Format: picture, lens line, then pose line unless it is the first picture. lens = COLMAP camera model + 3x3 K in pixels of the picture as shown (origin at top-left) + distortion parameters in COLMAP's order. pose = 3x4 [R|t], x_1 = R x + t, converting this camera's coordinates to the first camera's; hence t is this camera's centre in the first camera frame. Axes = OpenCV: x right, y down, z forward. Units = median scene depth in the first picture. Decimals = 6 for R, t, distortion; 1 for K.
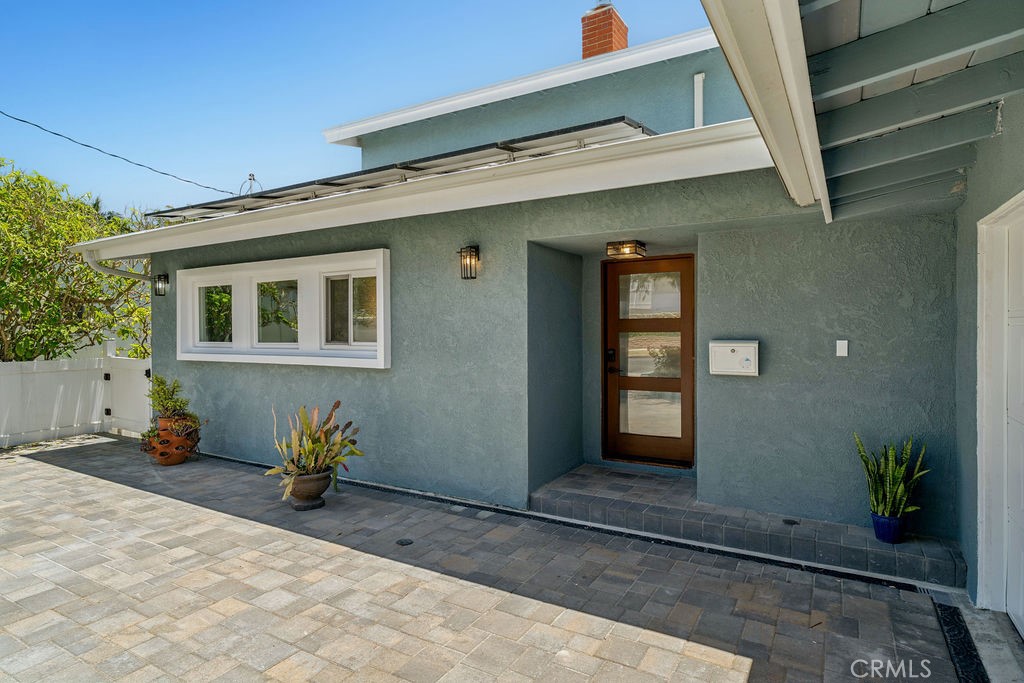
lens RADIAL K [[562.1, 0, 513.5], [0, 562.1, 341.6], [0, 0, 1]] dist [0.001510, -0.001935]
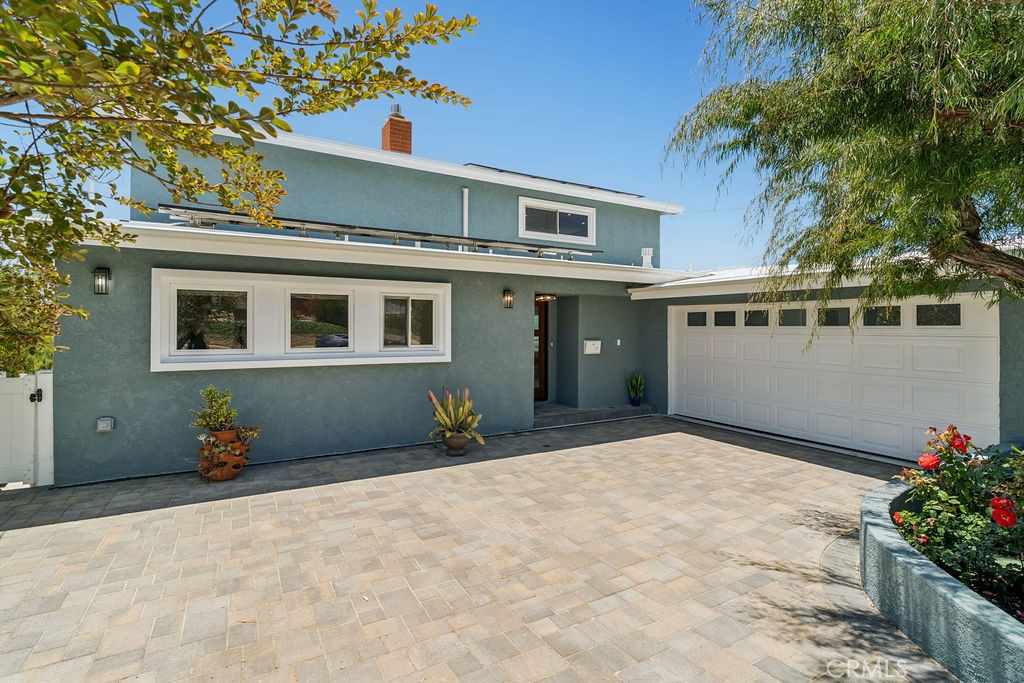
lens RADIAL K [[467.3, 0, 519.3], [0, 467.3, 333.0], [0, 0, 1]] dist [-0.003253, 0.001875]
pose [[0.487155, -0.001987, 0.873313, -1.421227], [0.011239, 0.999929, -0.003994, -0.025979], [-0.873243, 0.011761, 0.487143, 0.245481]]
